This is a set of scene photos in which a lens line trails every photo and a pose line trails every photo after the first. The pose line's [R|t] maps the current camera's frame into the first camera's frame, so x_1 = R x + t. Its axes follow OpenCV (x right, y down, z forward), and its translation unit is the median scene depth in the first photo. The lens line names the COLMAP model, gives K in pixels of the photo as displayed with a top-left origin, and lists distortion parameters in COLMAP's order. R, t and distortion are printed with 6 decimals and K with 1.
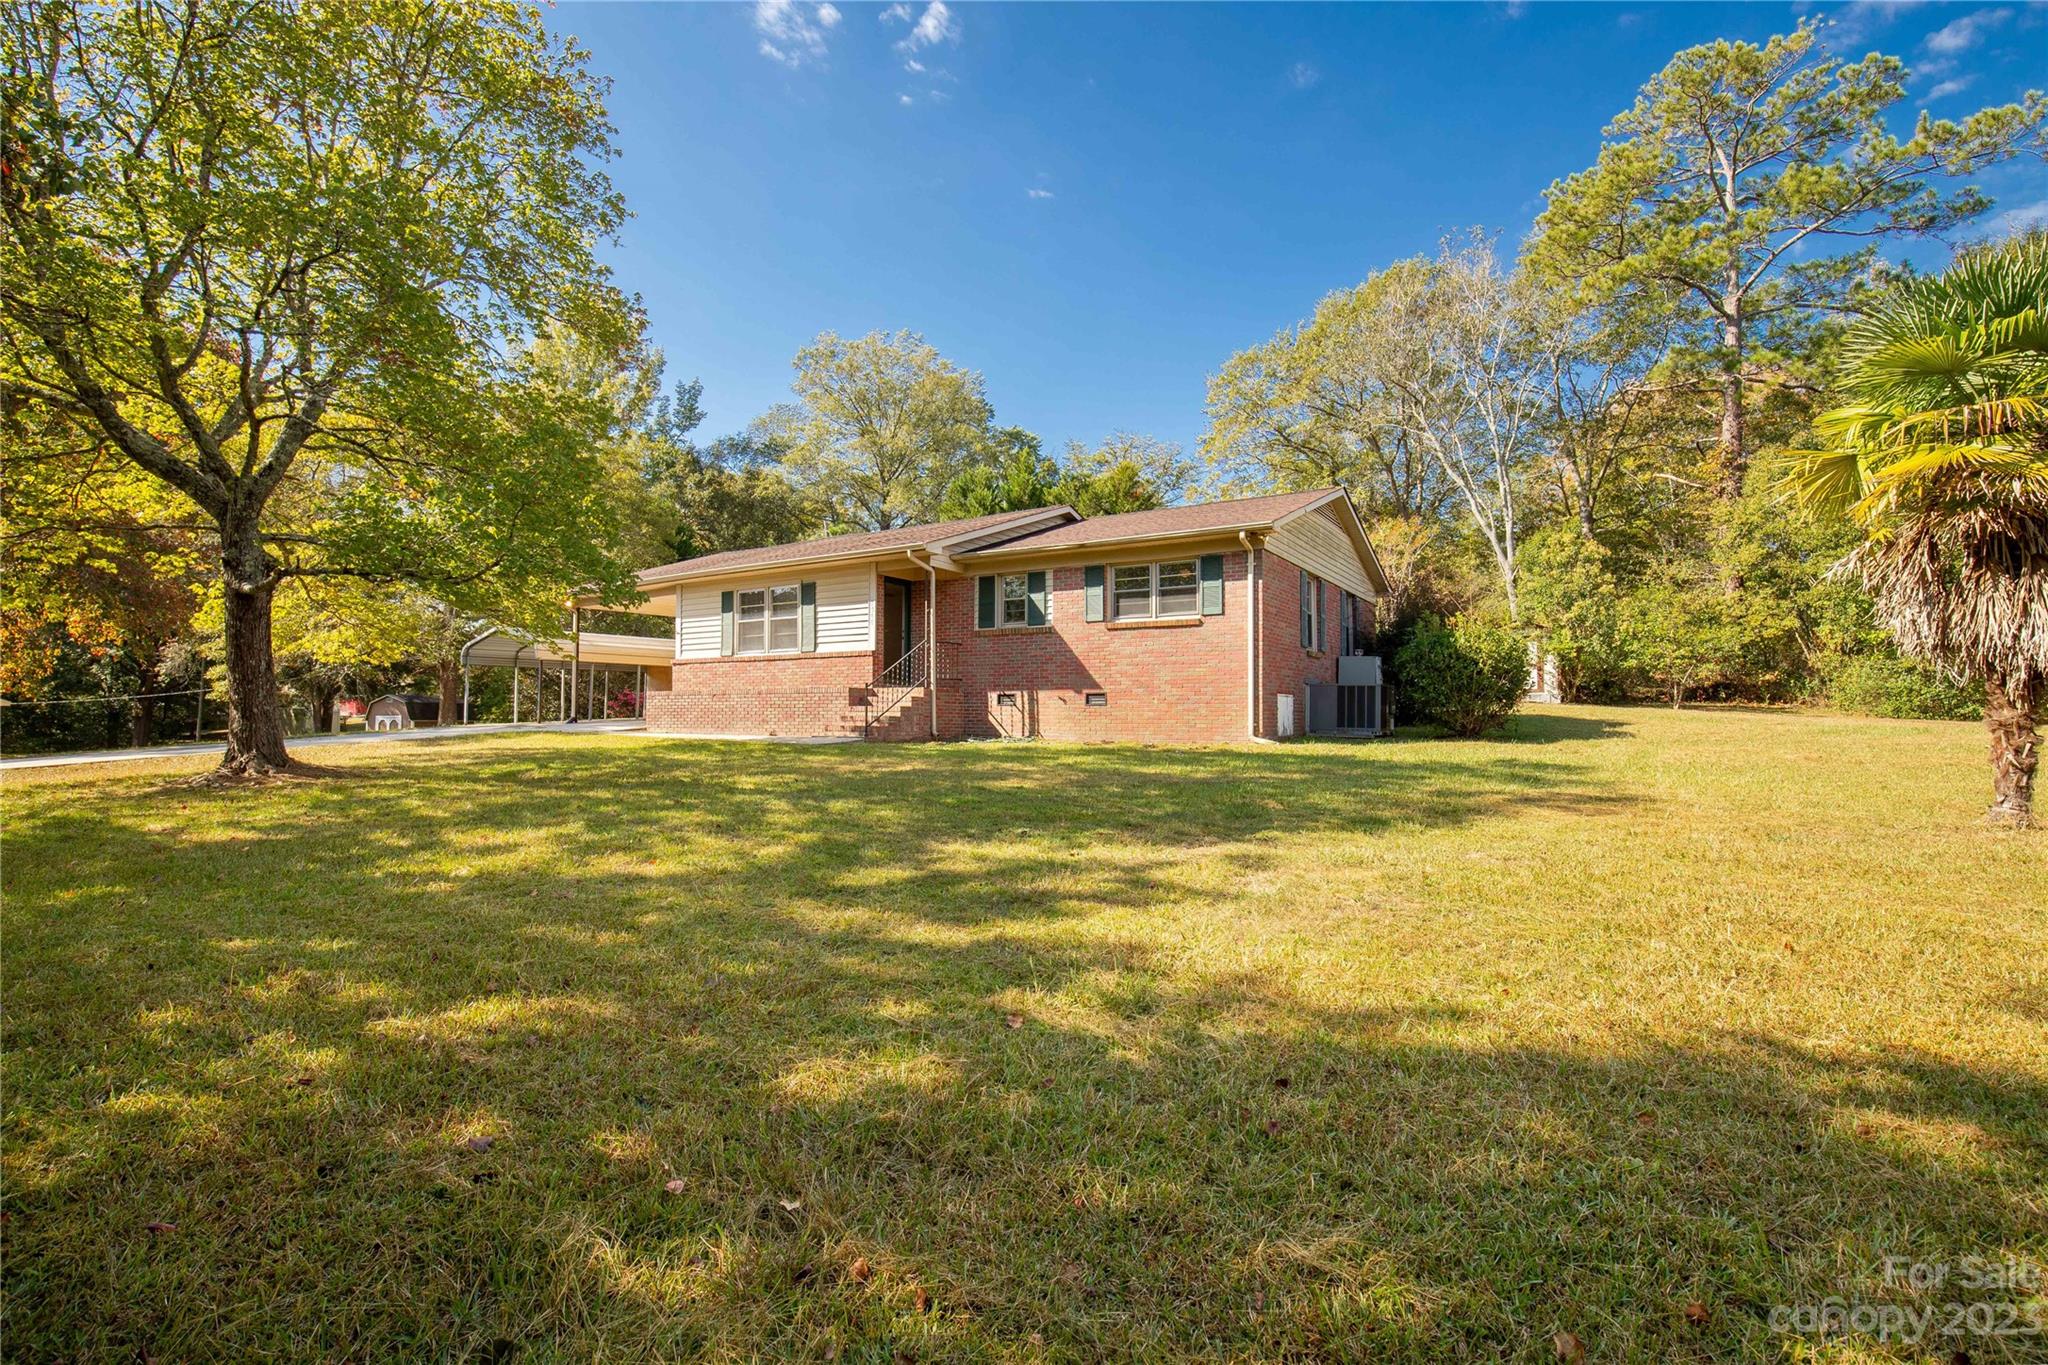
lens RADIAL K [[961.0, 0, 1028.0], [0, 961.0, 686.8], [0, 0, 1]] dist [-0.028007, -0.000560]
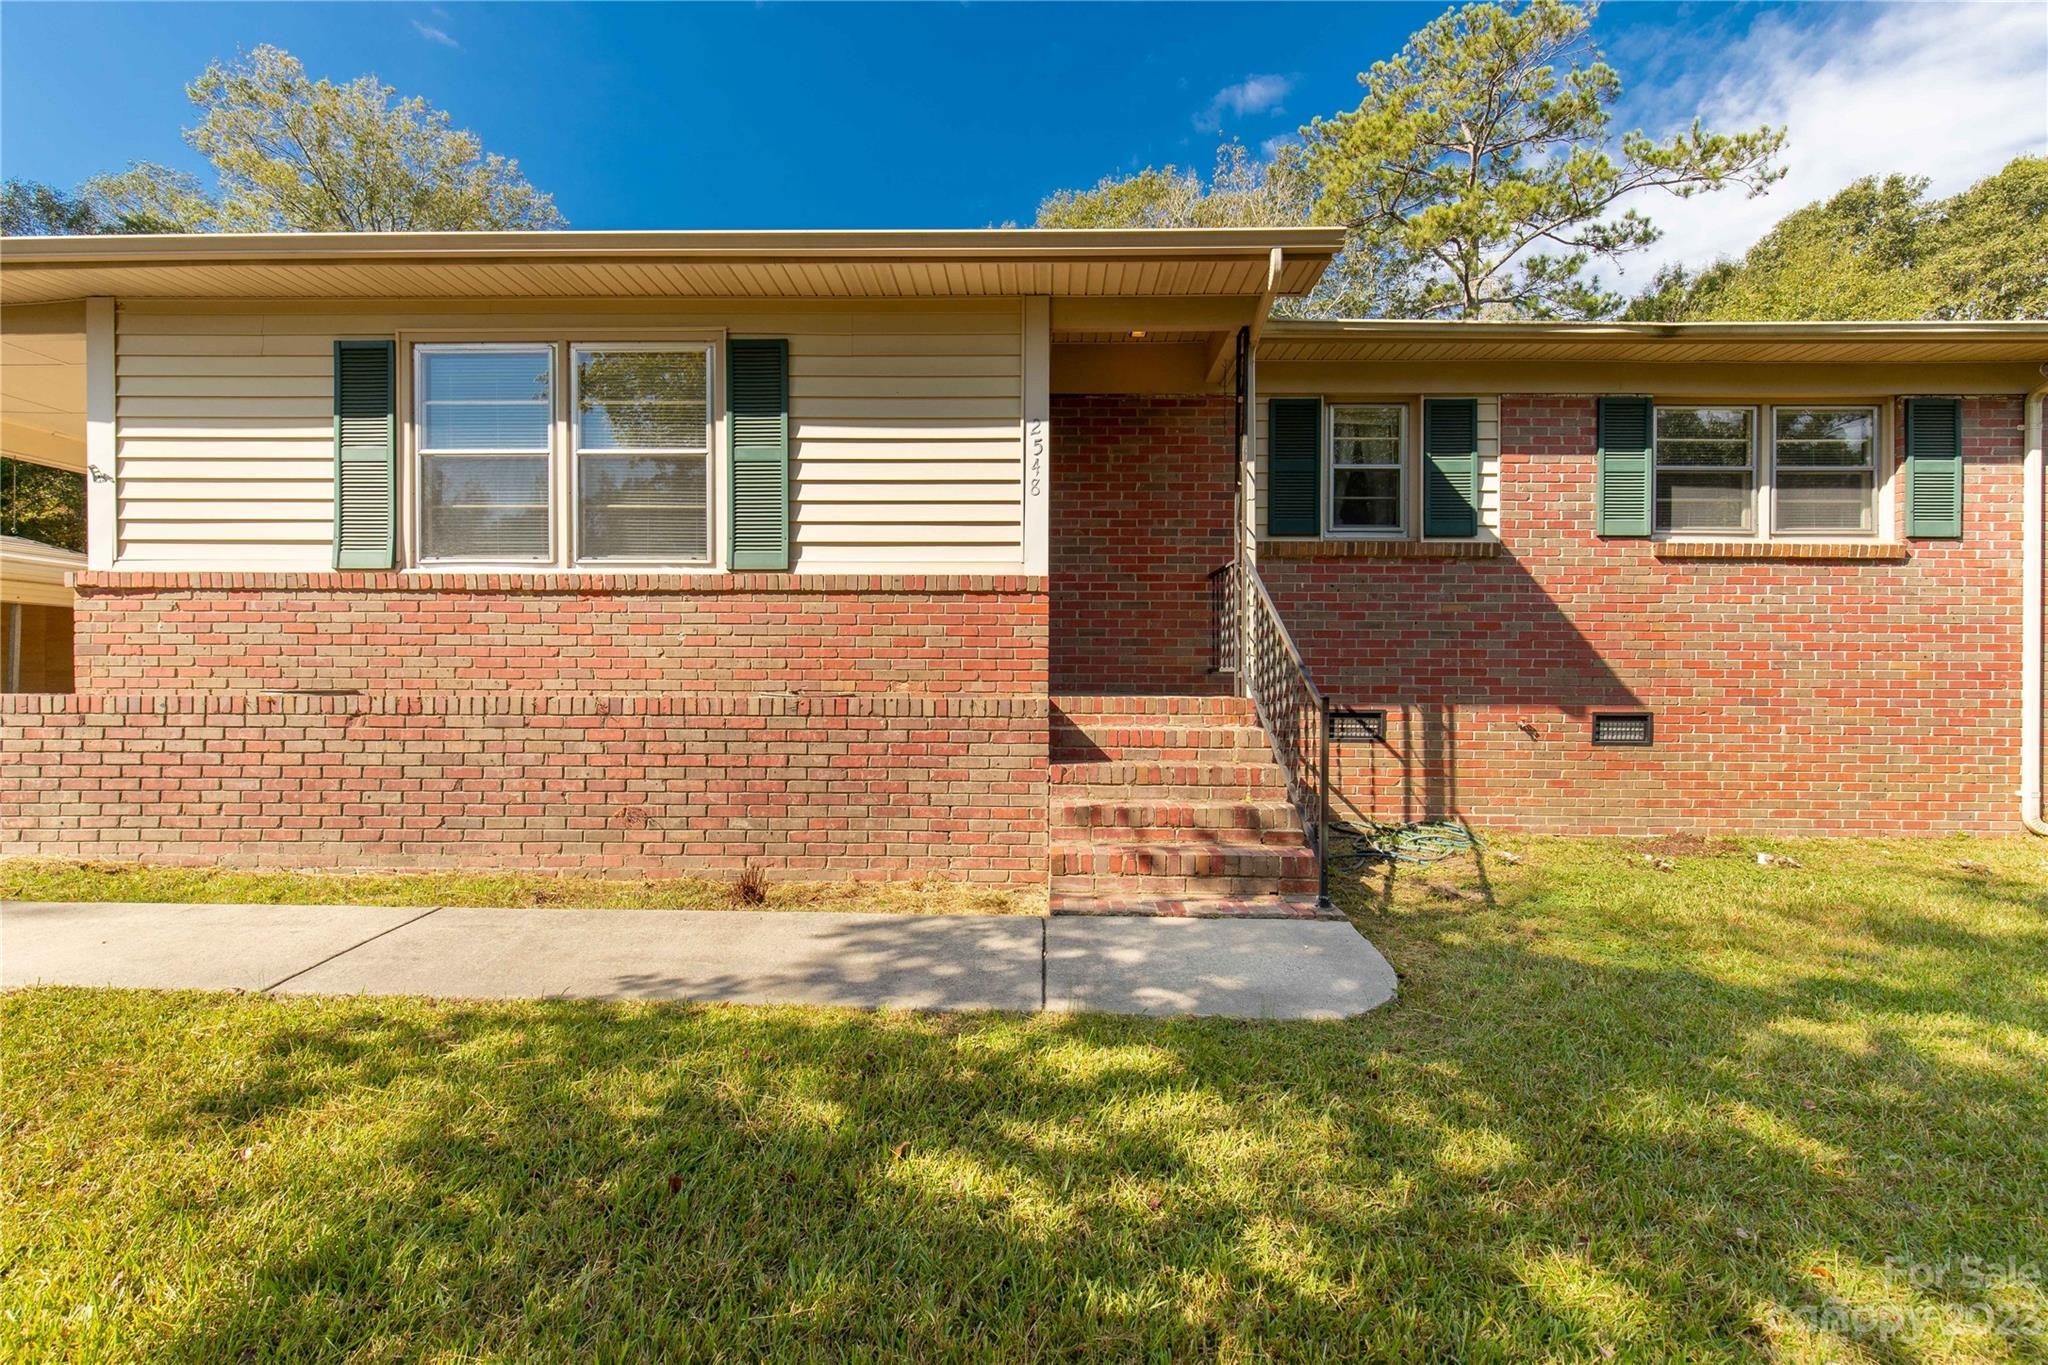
lens RADIAL K [[961.0, 0, 1013.8], [0, 961.0, 681.7], [0, 0, 1]] dist [-0.028007, -0.000560]
pose [[0.846610, -0.009841, 0.532123, -0.352307], [-0.019150, 0.998618, 0.048937, -0.021147], [-0.531870, -0.051621, 0.845251, 0.772255]]
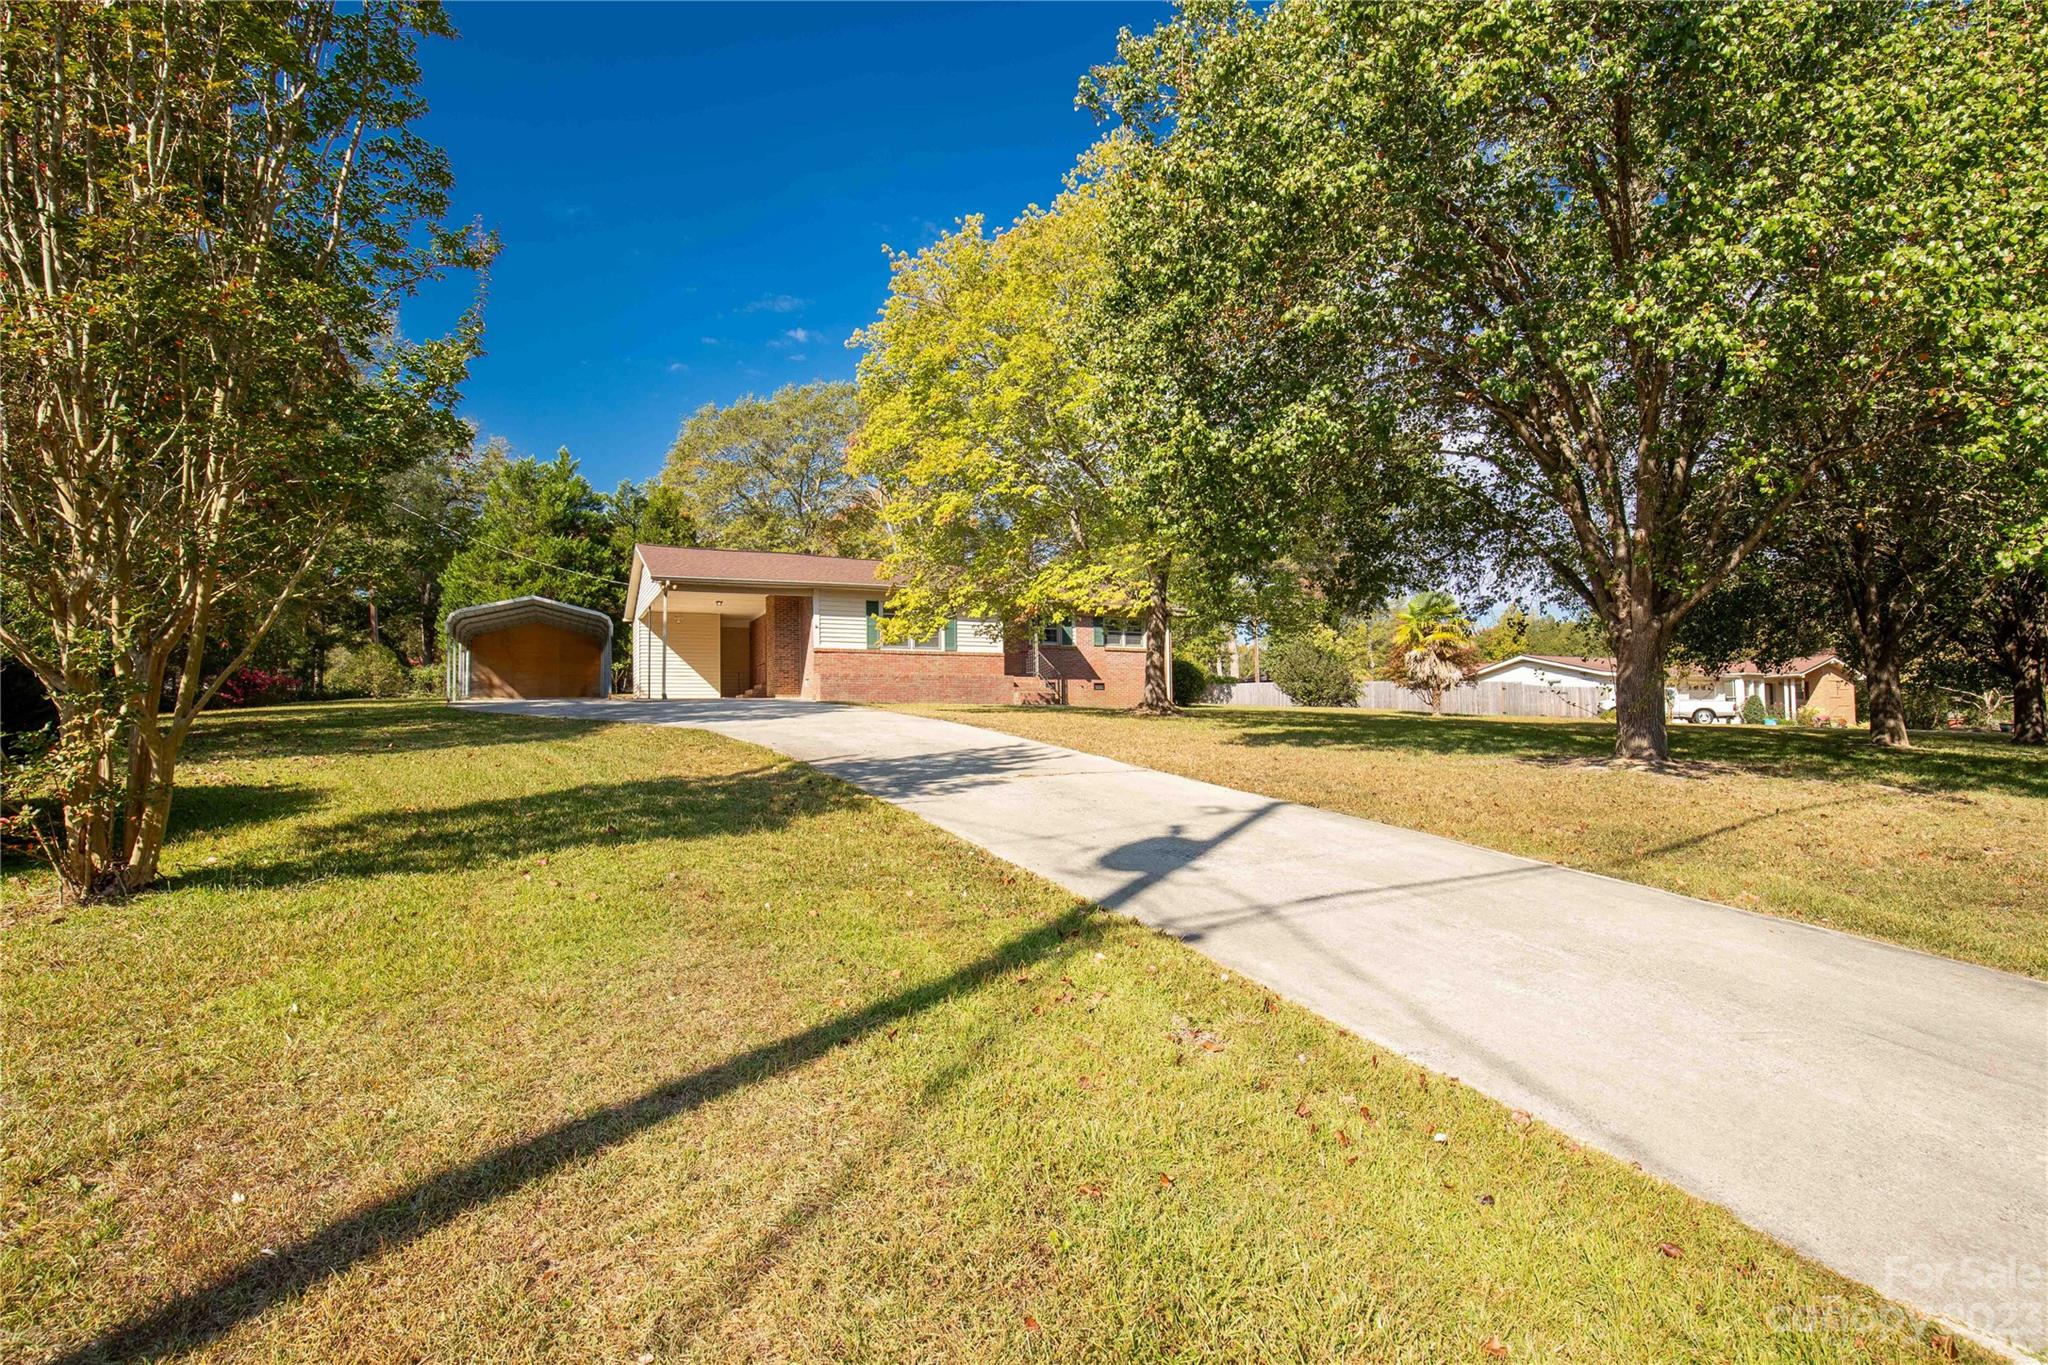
lens RADIAL K [[961.0, 0, 1028.8], [0, 961.0, 686.1], [0, 0, 1]] dist [-0.028007, -0.000560]
pose [[0.463358, 0.011592, 0.886096, -1.619092], [-0.023813, 0.999716, -0.000626, 0.015781], [-0.885851, -0.020810, 0.463502, 0.236958]]
